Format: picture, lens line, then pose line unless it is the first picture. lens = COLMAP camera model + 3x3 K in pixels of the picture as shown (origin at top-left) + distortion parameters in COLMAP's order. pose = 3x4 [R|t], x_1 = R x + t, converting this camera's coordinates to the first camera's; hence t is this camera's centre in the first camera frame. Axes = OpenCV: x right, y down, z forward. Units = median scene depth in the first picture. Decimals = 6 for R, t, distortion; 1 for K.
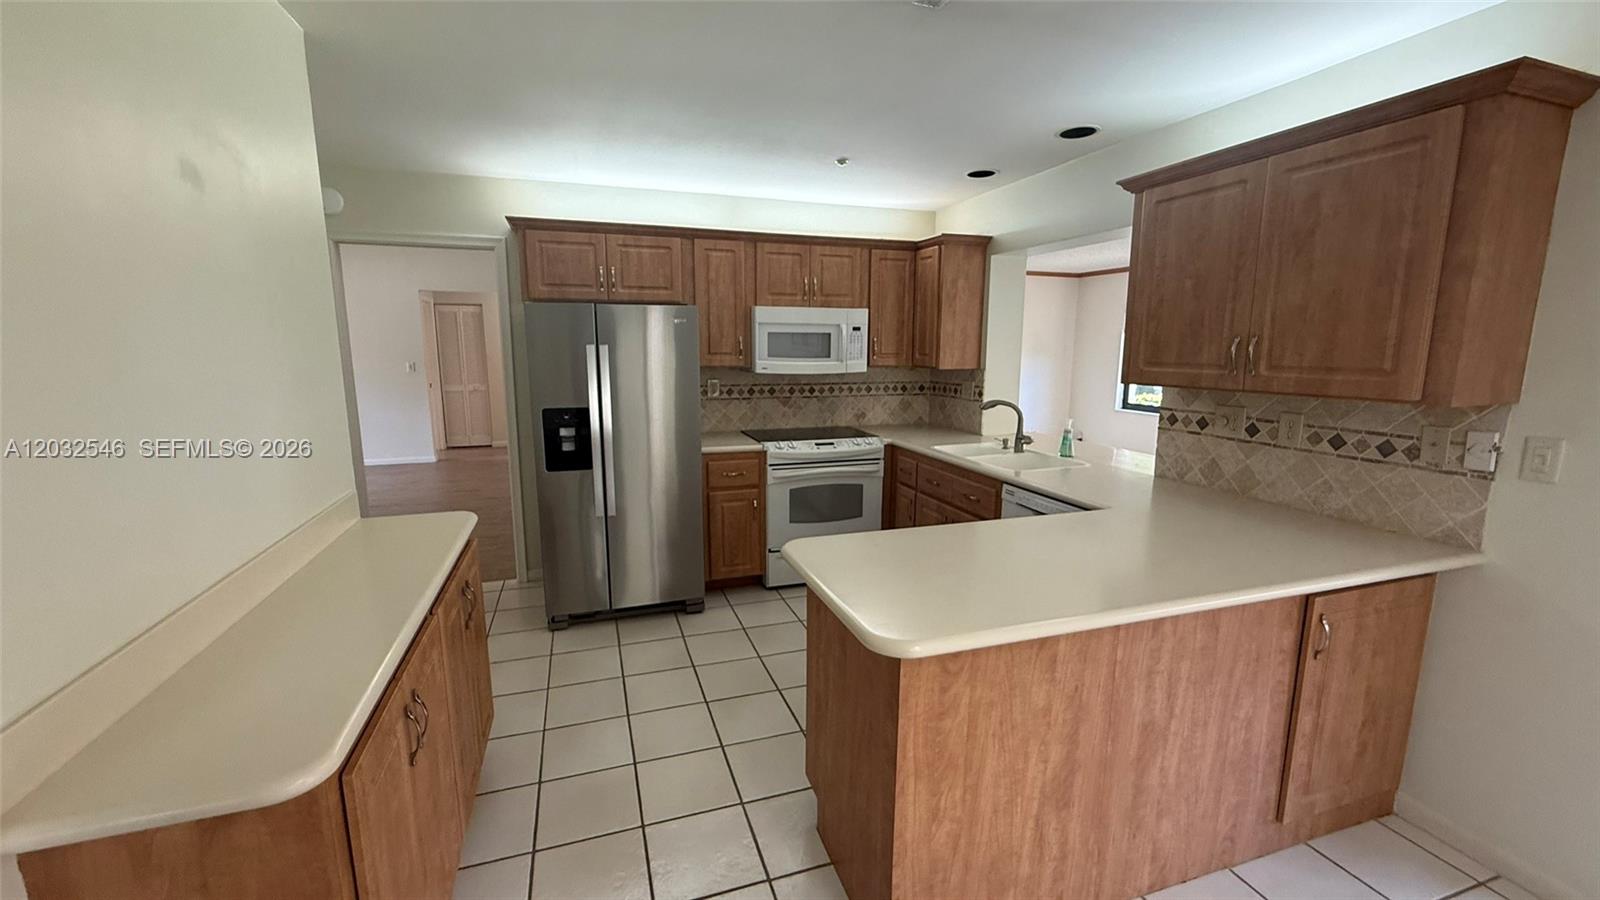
lens RADIAL K [[638.5, 0, 795.2], [0, 638.5, 448.2], [0, 0, 1]] dist [0.002558, 0.000005]
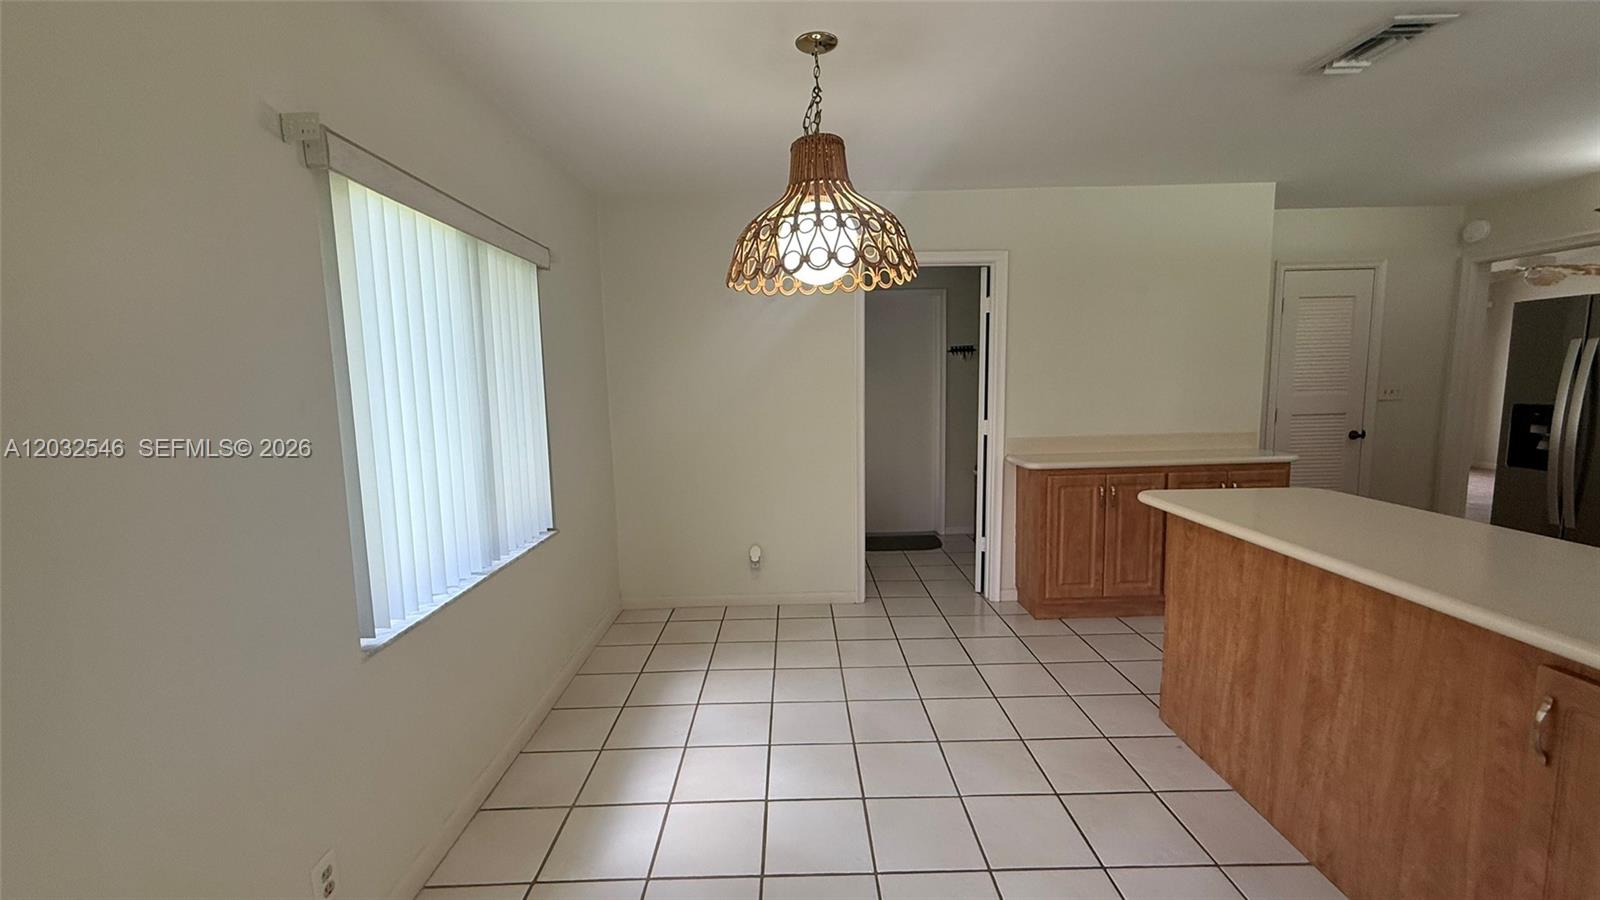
lens RADIAL K [[638.5, 0, 798.9], [0, 638.5, 445.9], [0, 0, 1]] dist [0.002558, 0.000005]
pose [[-0.302405, 0.109268, -0.946896, 1.823119], [-0.140961, 0.977358, 0.157801, 0.007076], [0.942699, 0.181195, -0.280156, 0.430296]]
